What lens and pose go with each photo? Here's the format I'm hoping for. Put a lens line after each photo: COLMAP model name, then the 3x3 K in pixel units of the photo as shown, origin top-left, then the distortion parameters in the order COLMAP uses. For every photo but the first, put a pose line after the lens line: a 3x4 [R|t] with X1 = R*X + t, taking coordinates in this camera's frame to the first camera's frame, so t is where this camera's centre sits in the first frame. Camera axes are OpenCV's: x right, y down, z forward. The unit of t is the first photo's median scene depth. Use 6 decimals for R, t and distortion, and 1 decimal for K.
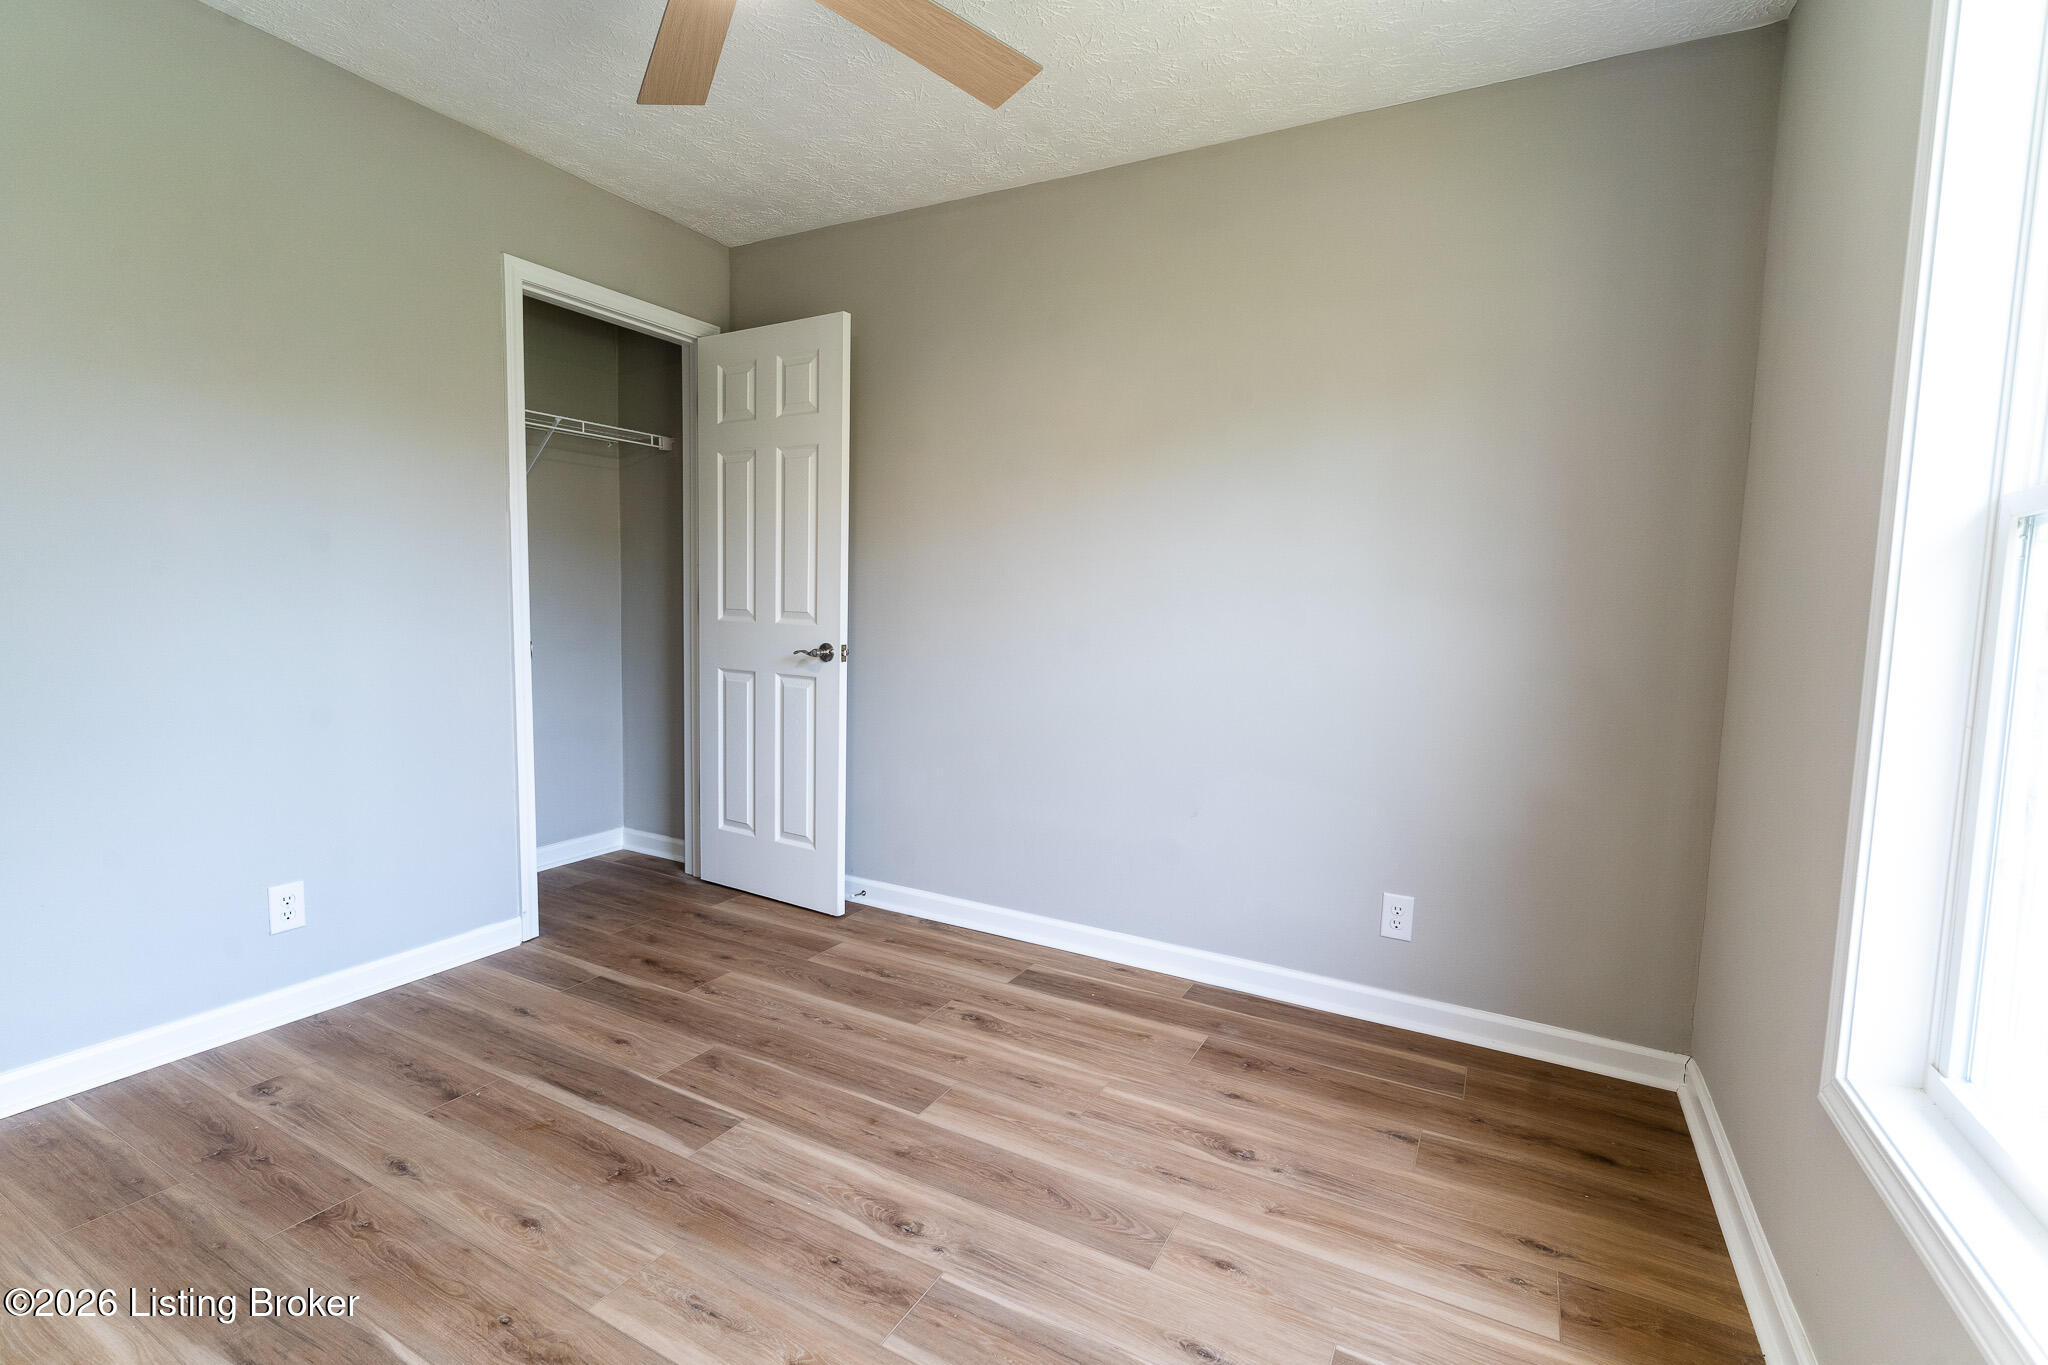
lens RADIAL K [[924.4, 0, 1024.0], [0, 924.4, 682.5], [0, 0, 1]] dist [-0.007574, 0.001295]
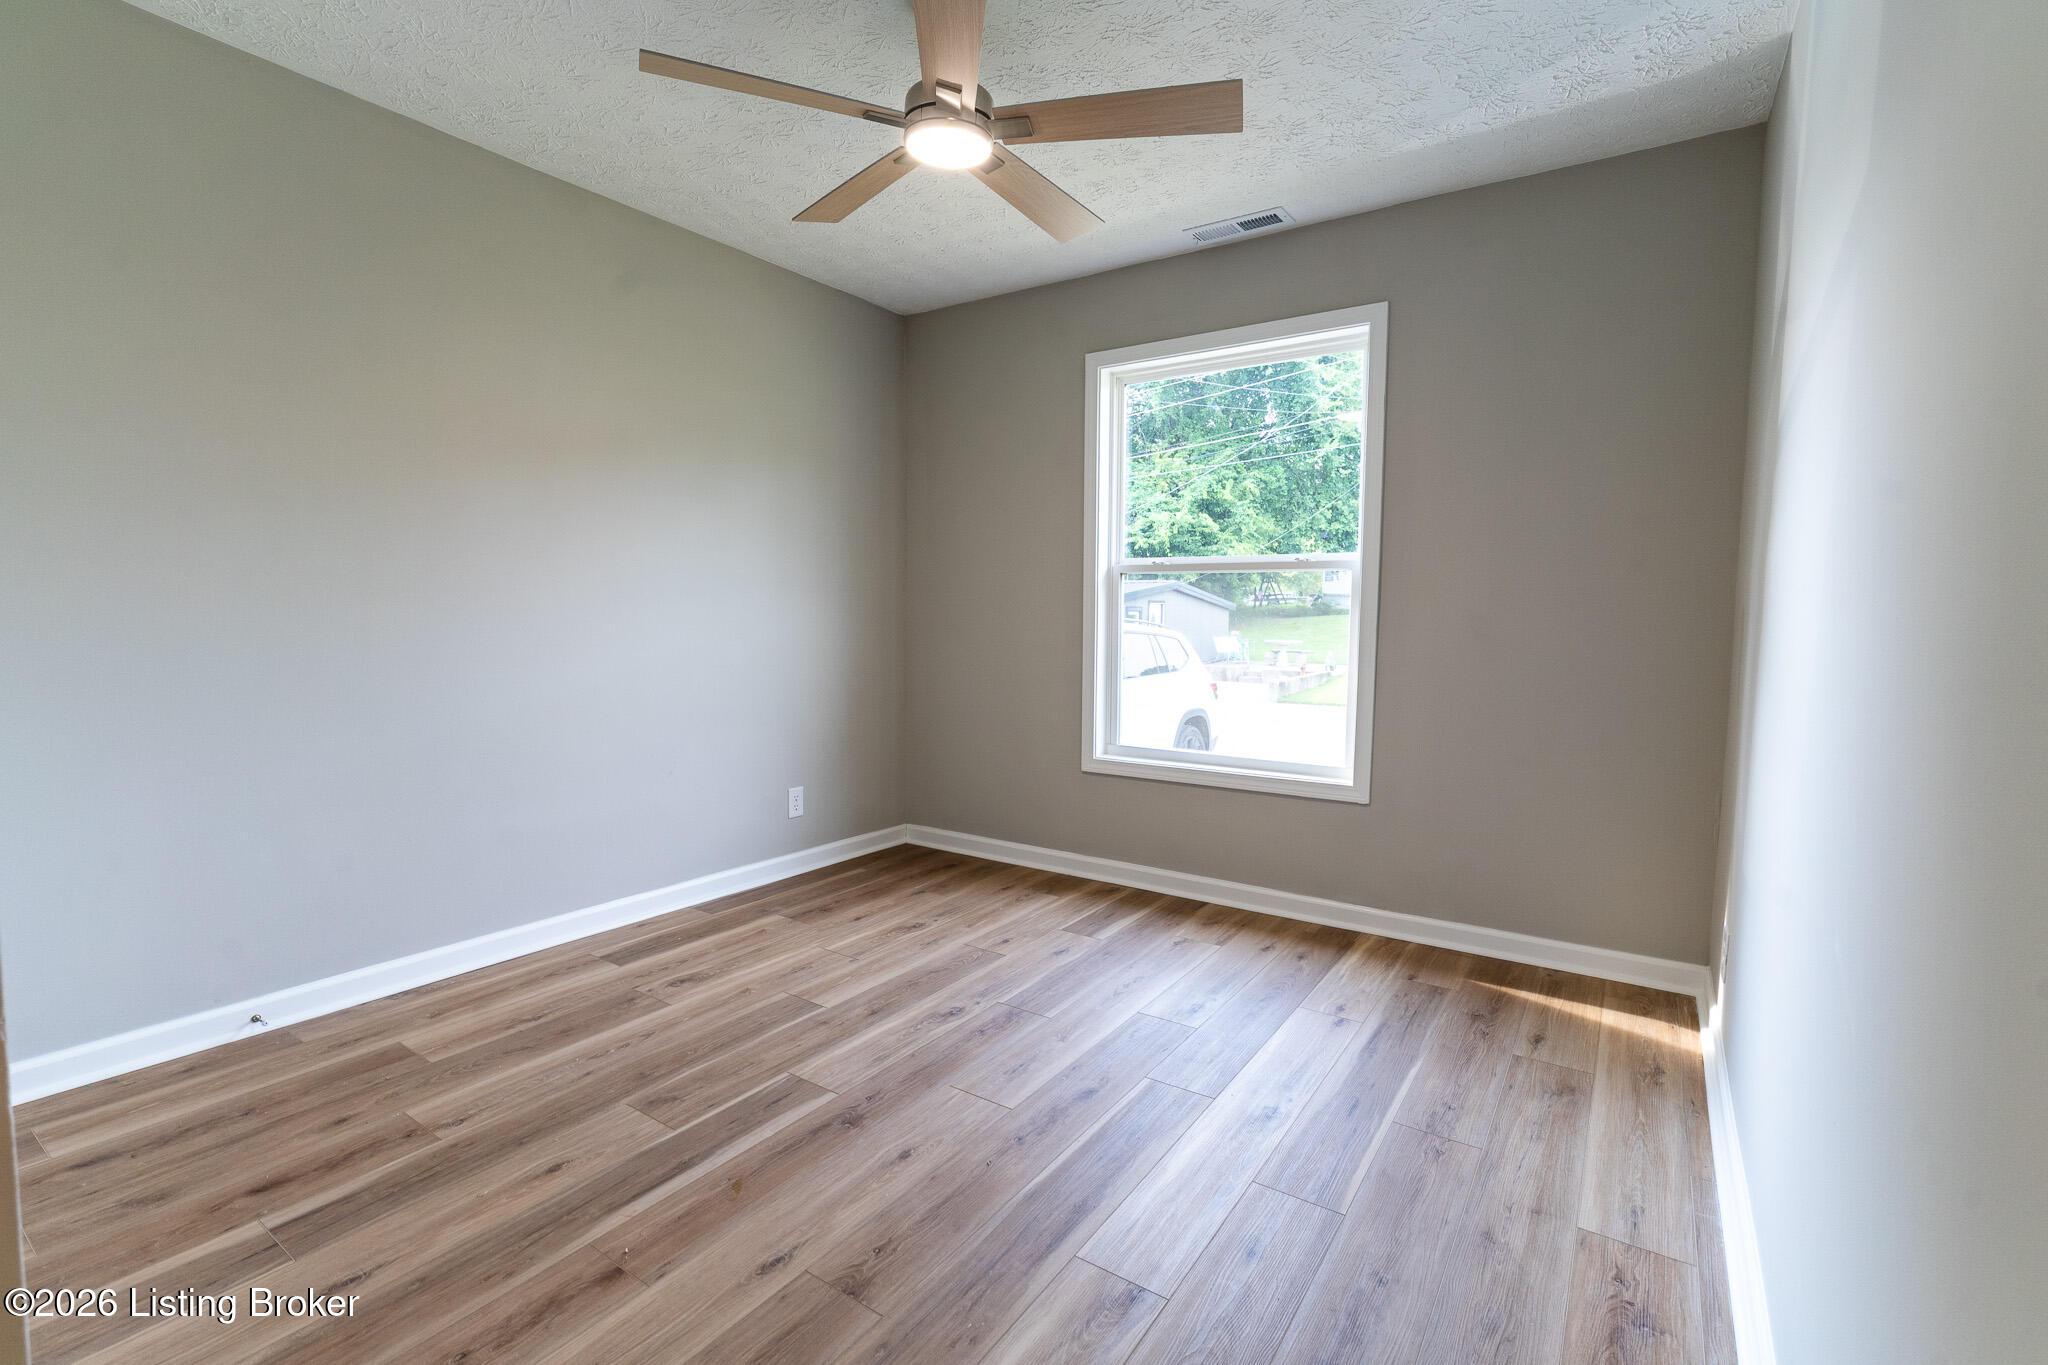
lens RADIAL K [[924.4, 0, 1024.0], [0, 924.4, 682.5], [0, 0, 1]] dist [-0.007574, 0.001295]
pose [[0.097475, -0.107198, 0.989448, -1.138128], [0.074905, 0.992153, 0.100111, -0.072815], [-0.992415, 0.064356, 0.104740, 0.493095]]
